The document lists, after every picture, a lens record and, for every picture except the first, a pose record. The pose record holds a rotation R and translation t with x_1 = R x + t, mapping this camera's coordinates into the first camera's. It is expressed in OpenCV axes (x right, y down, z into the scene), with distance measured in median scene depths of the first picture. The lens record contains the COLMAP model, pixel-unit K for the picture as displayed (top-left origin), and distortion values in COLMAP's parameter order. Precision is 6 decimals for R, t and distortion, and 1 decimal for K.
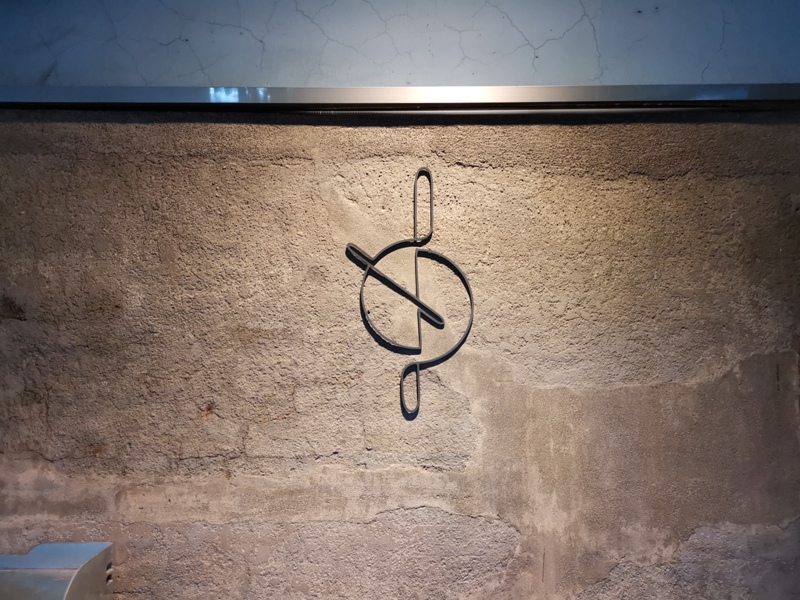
lens RADIAL K [[610.3, 0, 400.5], [0, 610.3, 298.2], [0, 0, 1]] dist [0.039465, -0.028700]
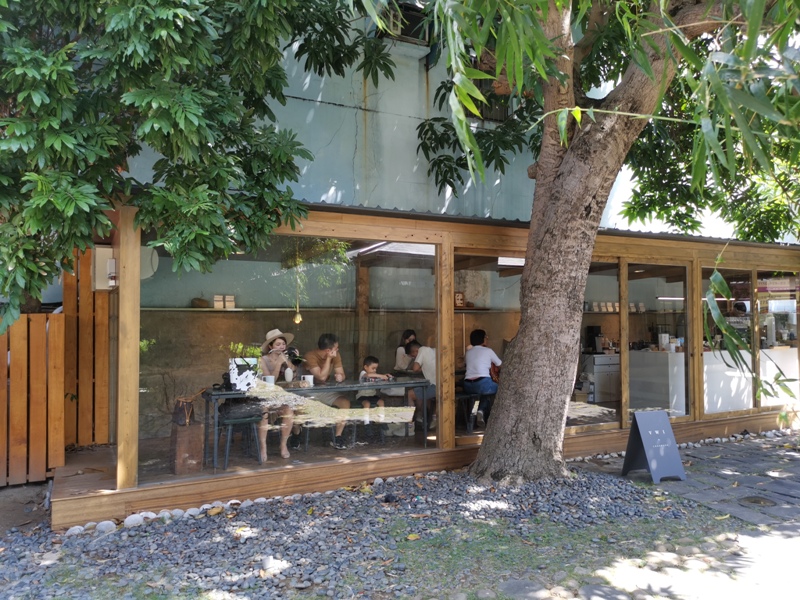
lens RADIAL K [[610.3, 0, 403.6], [0, 610.3, 299.2], [0, 0, 1]] dist [0.039465, -0.028700]
pose [[0.878935, 0.010383, 0.476829, -1.373329], [-0.005357, 0.999915, -0.011900, -0.364108], [-0.476912, 0.007905, 0.878915, -5.698754]]
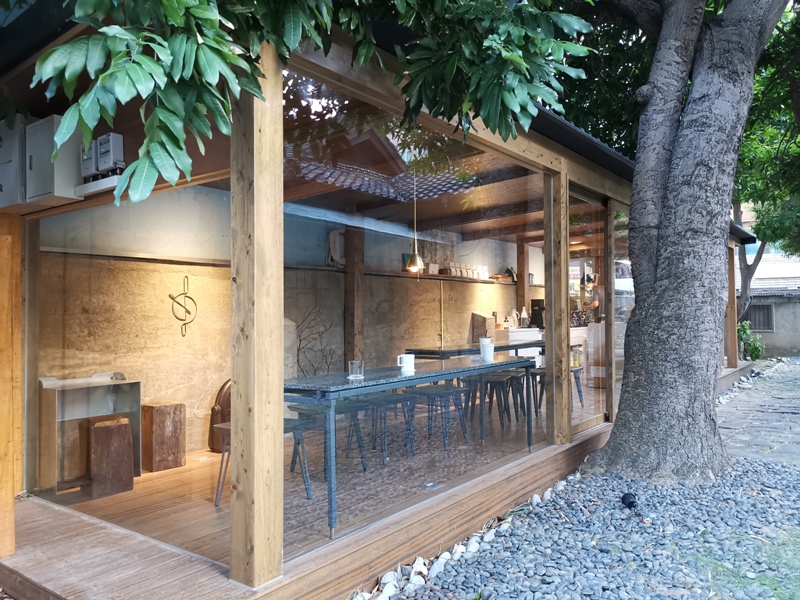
lens RADIAL K [[610.3, 0, 403.7], [0, 610.3, 301.4], [0, 0, 1]] dist [0.039465, -0.028700]
pose [[0.597164, 0.004836, 0.802105, -2.410793], [-0.008404, 0.999965, 0.000228, -0.052844], [-0.802075, -0.006877, 0.597183, -2.652499]]
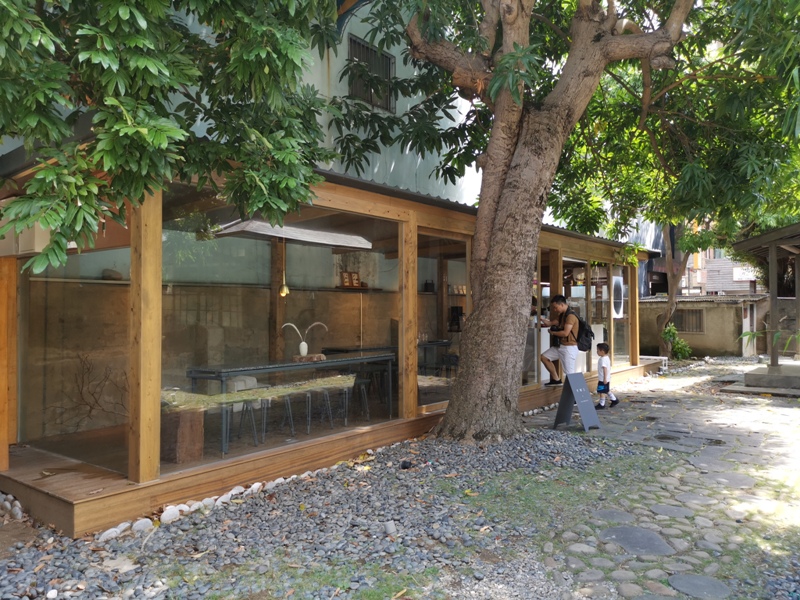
lens RADIAL K [[610.3, 0, 403.5], [0, 610.3, 299.5], [0, 0, 1]] dist [0.039465, -0.028700]
pose [[0.608970, 0.007236, 0.793161, -3.008167], [-0.014796, 0.999888, 0.002238, -0.215704], [-0.793056, -0.013098, 0.609008, -4.474981]]
